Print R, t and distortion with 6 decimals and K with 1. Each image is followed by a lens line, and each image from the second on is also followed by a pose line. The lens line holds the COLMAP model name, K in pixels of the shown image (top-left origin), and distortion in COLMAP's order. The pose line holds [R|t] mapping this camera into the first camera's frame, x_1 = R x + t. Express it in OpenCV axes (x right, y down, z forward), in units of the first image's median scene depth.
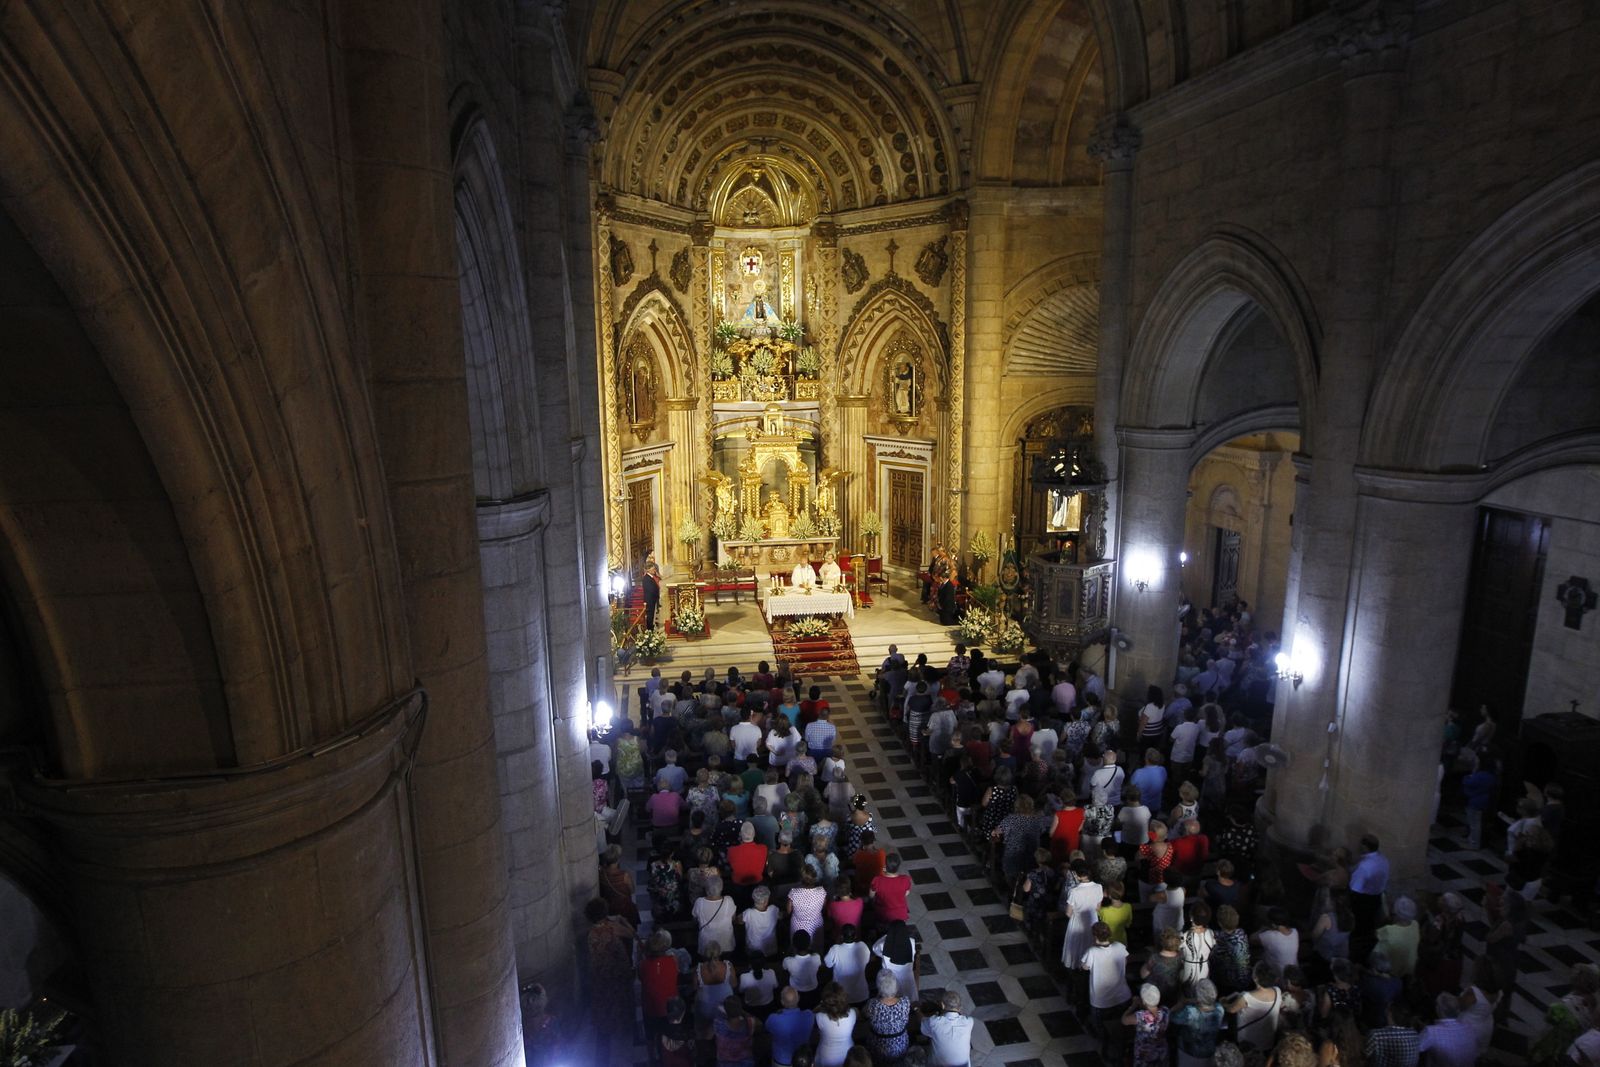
lens RADIAL K [[975.6, 0, 803.8], [0, 975.6, 550.1], [0, 0, 1]] dist [-0.061299, 0.033309]
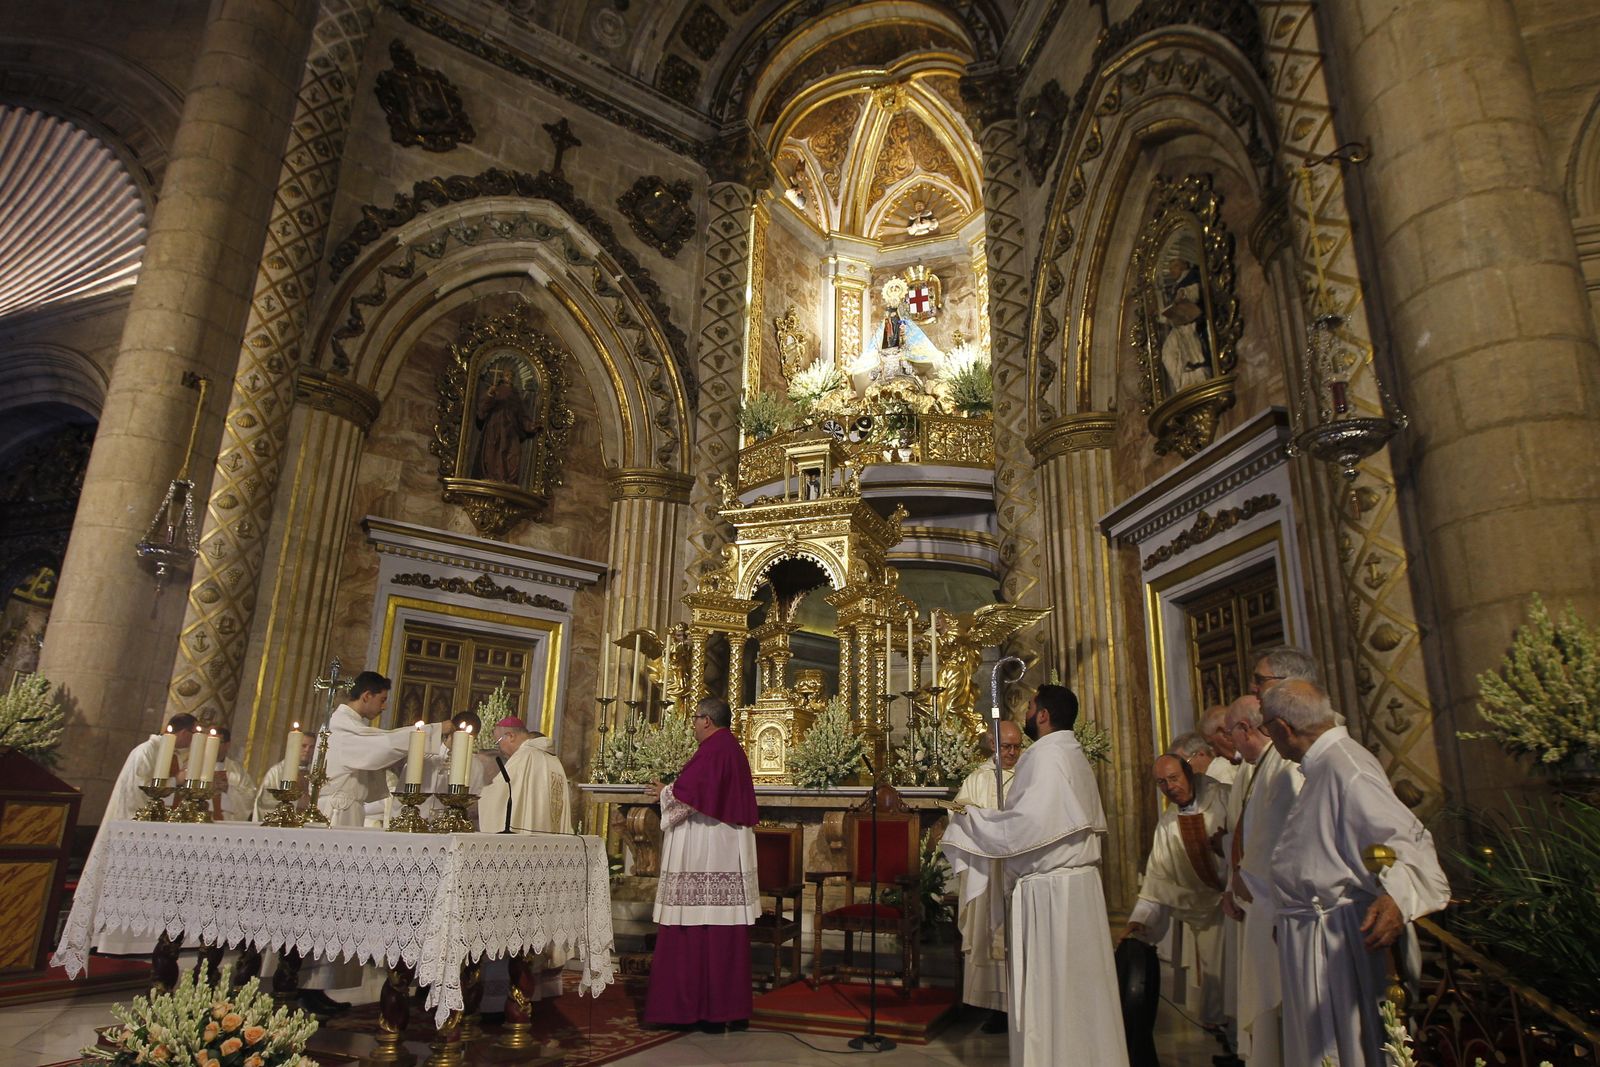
lens RADIAL K [[975.6, 0, 799.4], [0, 975.6, 539.1], [0, 0, 1]] dist [-0.061299, 0.033309]
pose [[0.862031, -0.117260, -0.493105, 0.160226], [-0.137336, 0.882440, -0.449931, 0.059748], [0.487895, 0.455576, 0.744587, 0.841613]]
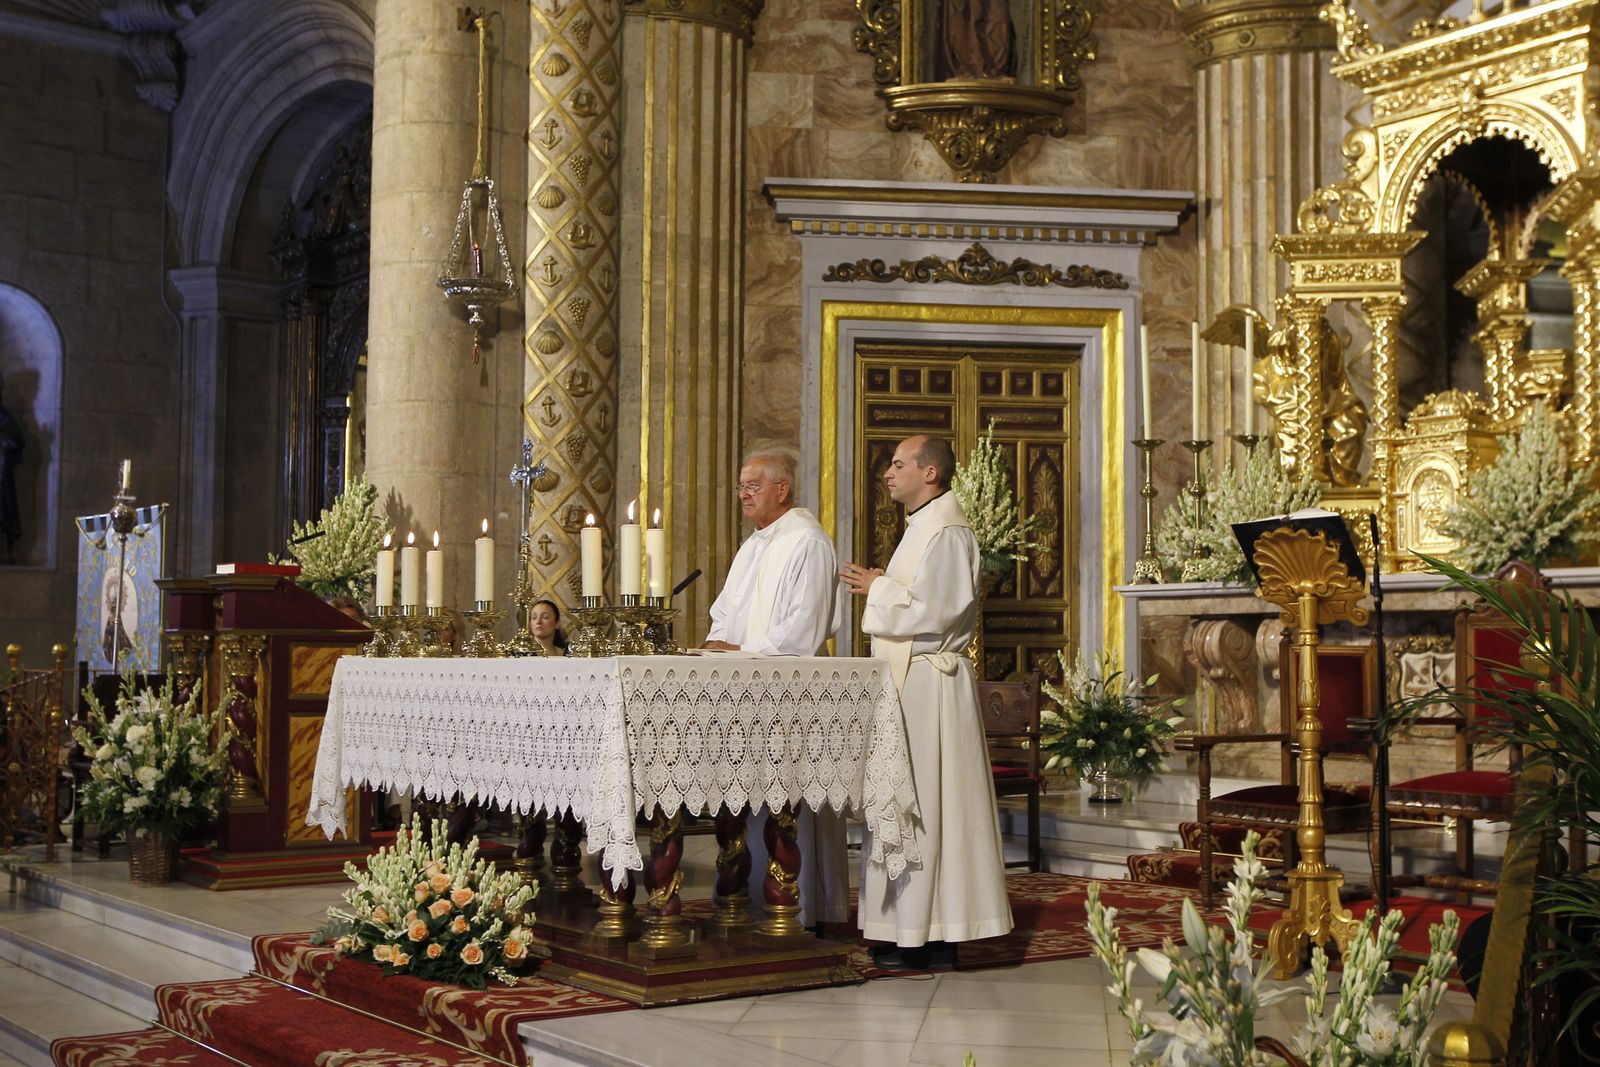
lens RADIAL K [[1937.1, 0, 798.5], [0, 1937.1, 532.7], [0, 0, 1]] dist [0.024798, 0.000000]
pose [[0.467644, -0.048052, -0.882610, 0.244252], [-0.194204, 0.968538, -0.155627, 0.057806], [0.862319, 0.244184, 0.443599, 0.858549]]
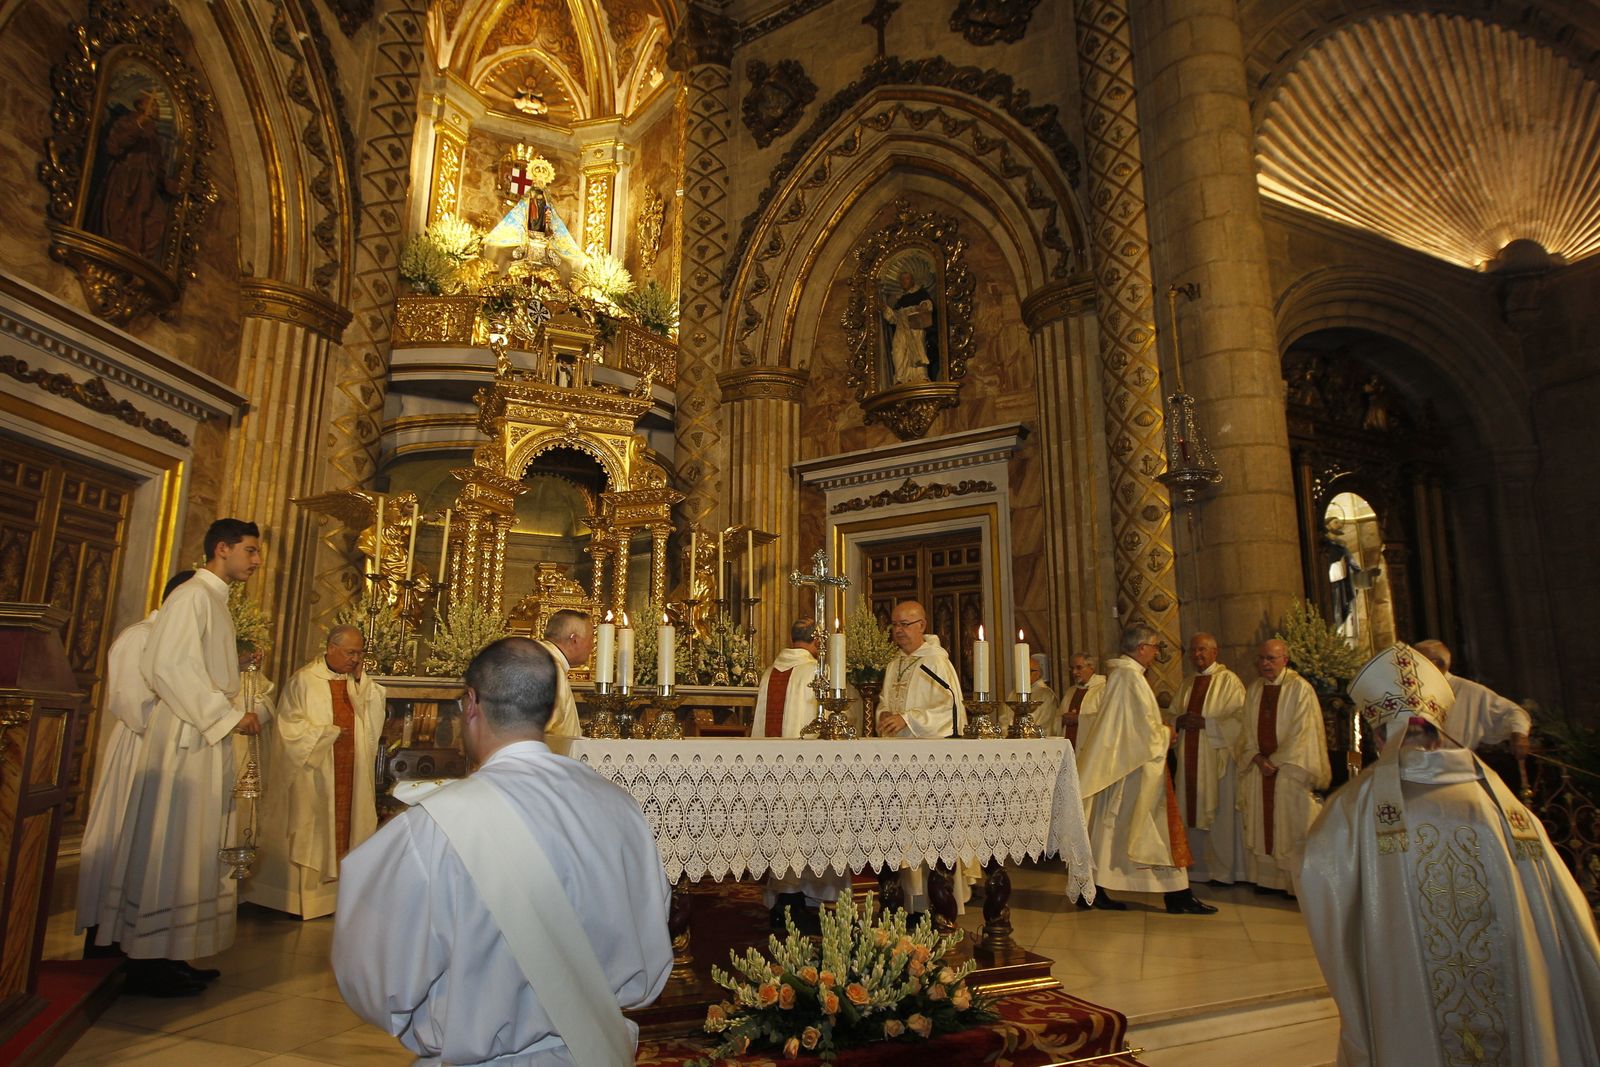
lens RADIAL K [[951.3, 0, 799.8], [0, 951.3, 535.1], [0, 0, 1]] dist [-0.062596, 0.031266]
pose [[0.964137, 0.066990, 0.256810, -0.037706], [0.042771, 0.915756, -0.399451, 0.070437], [-0.261935, 0.396110, 0.880050, 0.805967]]
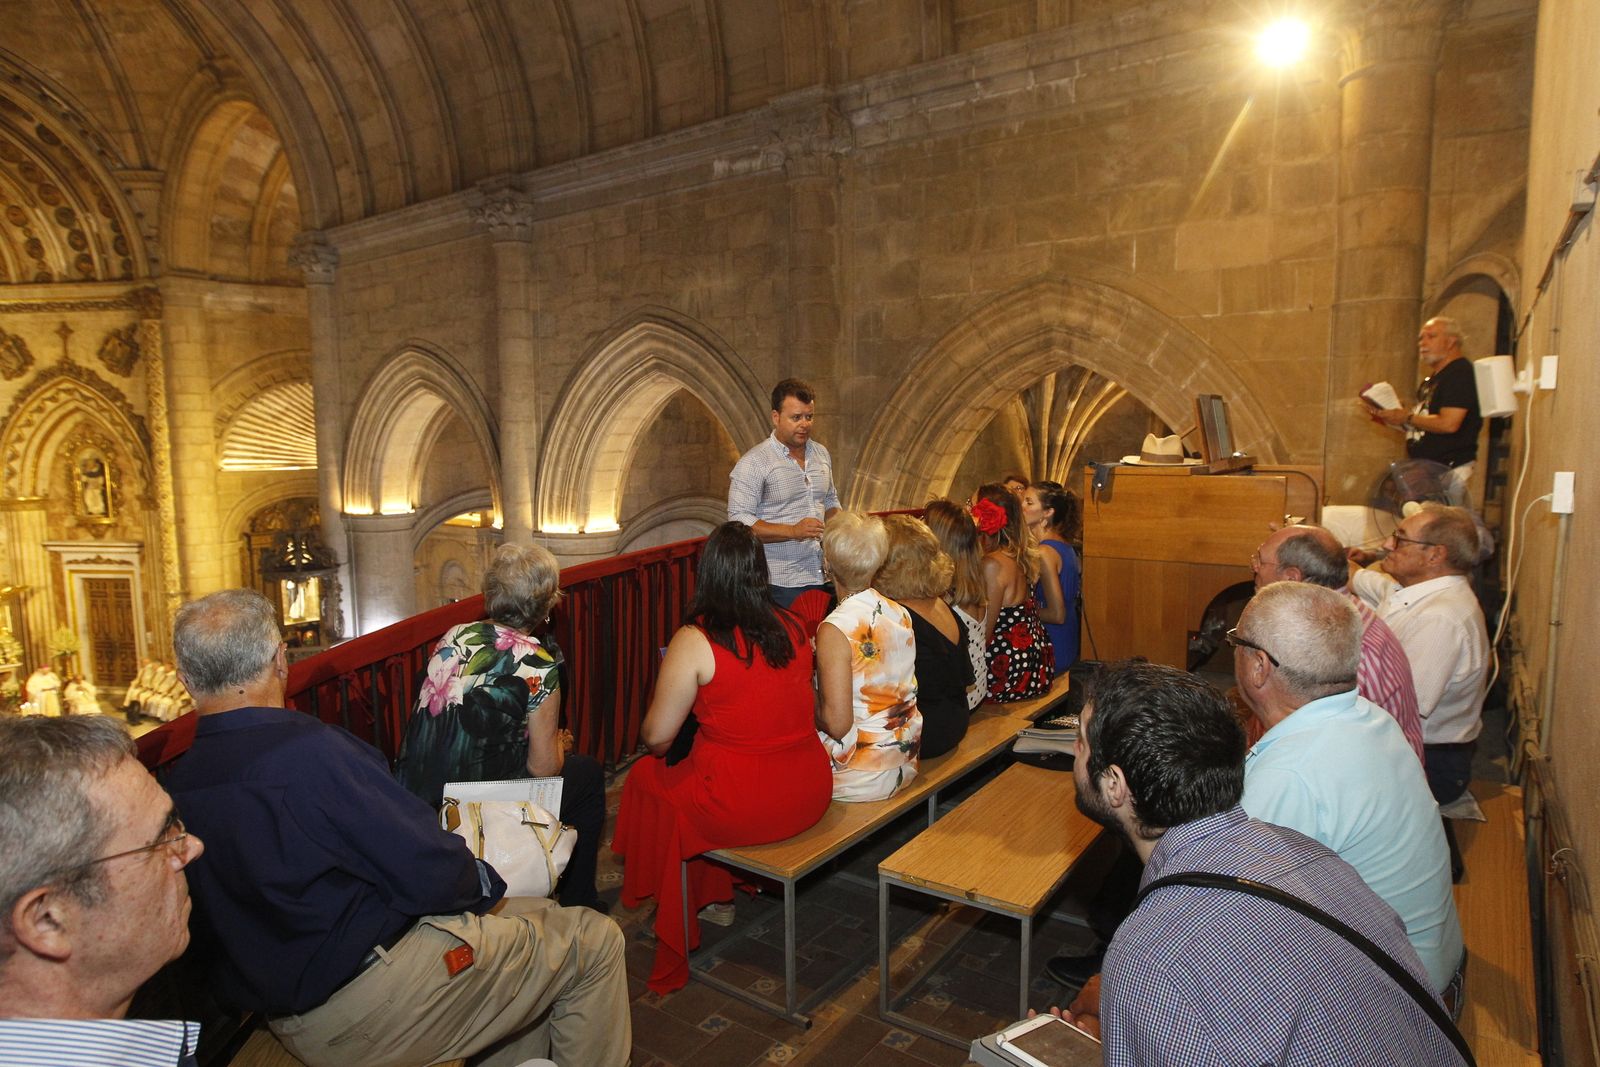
lens RADIAL K [[996.6, 0, 840.5], [0, 996.6, 557.3], [0, 0, 1]] dist [-0.054970, 0.020530]
pose [[0.720577, -0.074872, 0.689321, -0.026596], [0.134483, 0.990366, -0.033011, 0.022328], [-0.680208, 0.116489, 0.723704, -0.119233]]
